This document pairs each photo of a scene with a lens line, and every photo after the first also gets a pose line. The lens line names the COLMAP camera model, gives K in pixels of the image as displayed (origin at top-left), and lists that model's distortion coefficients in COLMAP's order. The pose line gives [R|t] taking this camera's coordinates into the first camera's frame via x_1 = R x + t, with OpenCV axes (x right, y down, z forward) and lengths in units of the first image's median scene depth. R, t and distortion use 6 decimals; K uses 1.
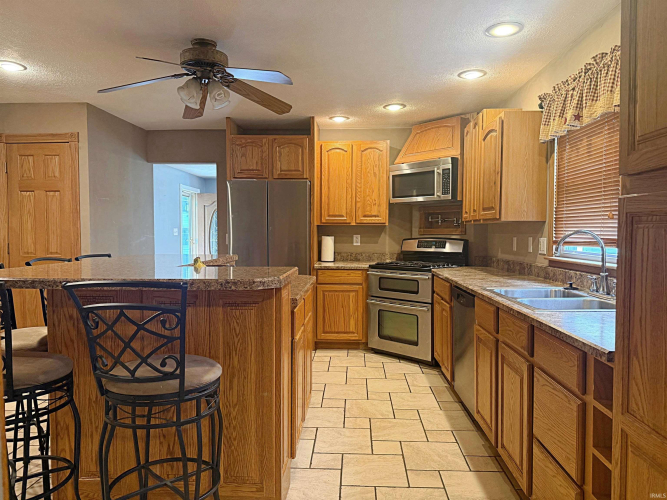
lens RADIAL K [[479.1, 0, 331.6], [0, 479.1, 254.6], [0, 0, 1]] dist [0.045635, -0.054643]
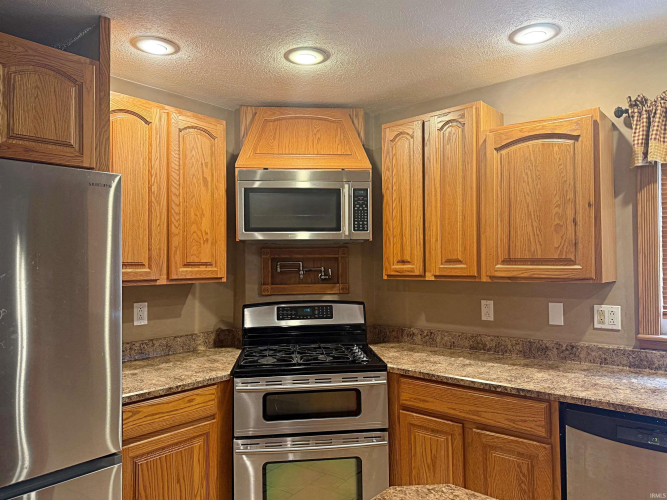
lens RADIAL K [[479.1, 0, 331.6], [0, 479.1, 254.6], [0, 0, 1]] dist [0.045635, -0.054643]
pose [[0.604893, 0.004004, 0.796297, -0.239723], [0.043545, 0.998325, -0.038098, -0.069776], [-0.795116, 0.057720, 0.603705, 0.626867]]
